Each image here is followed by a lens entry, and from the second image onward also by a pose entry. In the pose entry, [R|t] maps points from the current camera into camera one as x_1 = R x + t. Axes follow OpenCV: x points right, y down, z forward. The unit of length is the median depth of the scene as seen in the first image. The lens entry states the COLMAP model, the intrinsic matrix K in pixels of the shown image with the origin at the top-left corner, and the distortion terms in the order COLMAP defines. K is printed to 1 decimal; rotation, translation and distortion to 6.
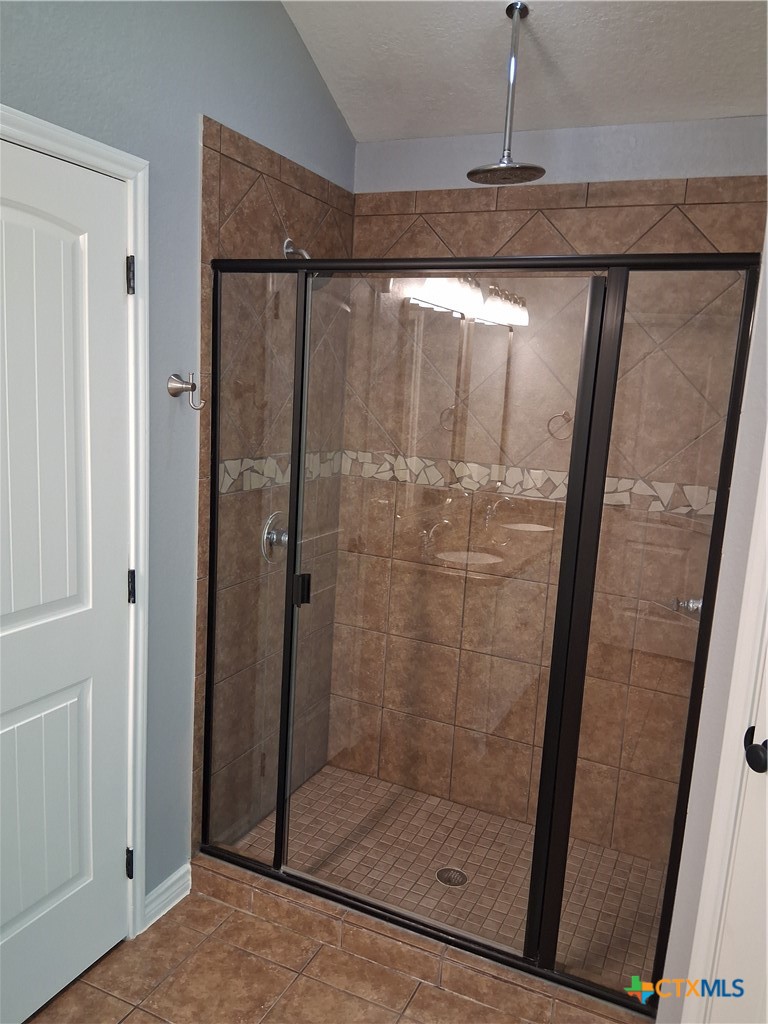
lens RADIAL K [[782.9, 0, 379.5], [0, 782.9, 515.2], [0, 0, 1]] dist [0.072744, -0.116300]
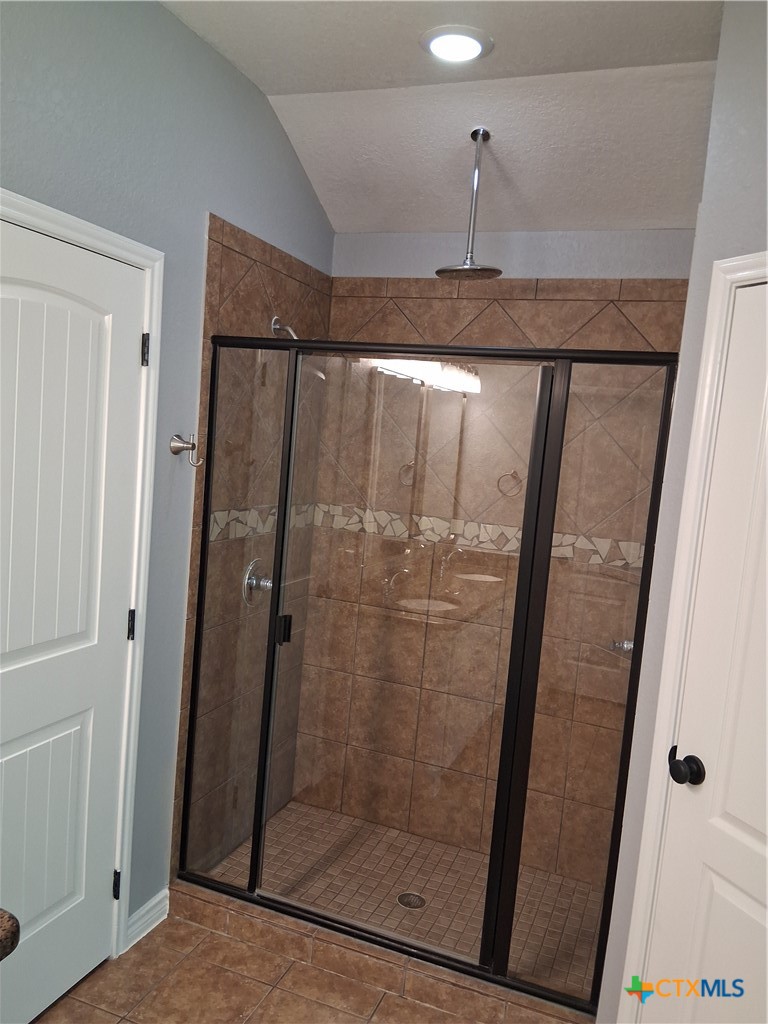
lens RADIAL K [[782.9, 0, 381.0], [0, 782.9, 519.4], [0, 0, 1]] dist [0.072744, -0.116300]
pose [[0.997498, 0.018799, 0.068152, -0.035818], [-0.014690, 0.998072, -0.060296, 0.004016], [-0.069154, 0.059144, 0.995851, -0.109582]]
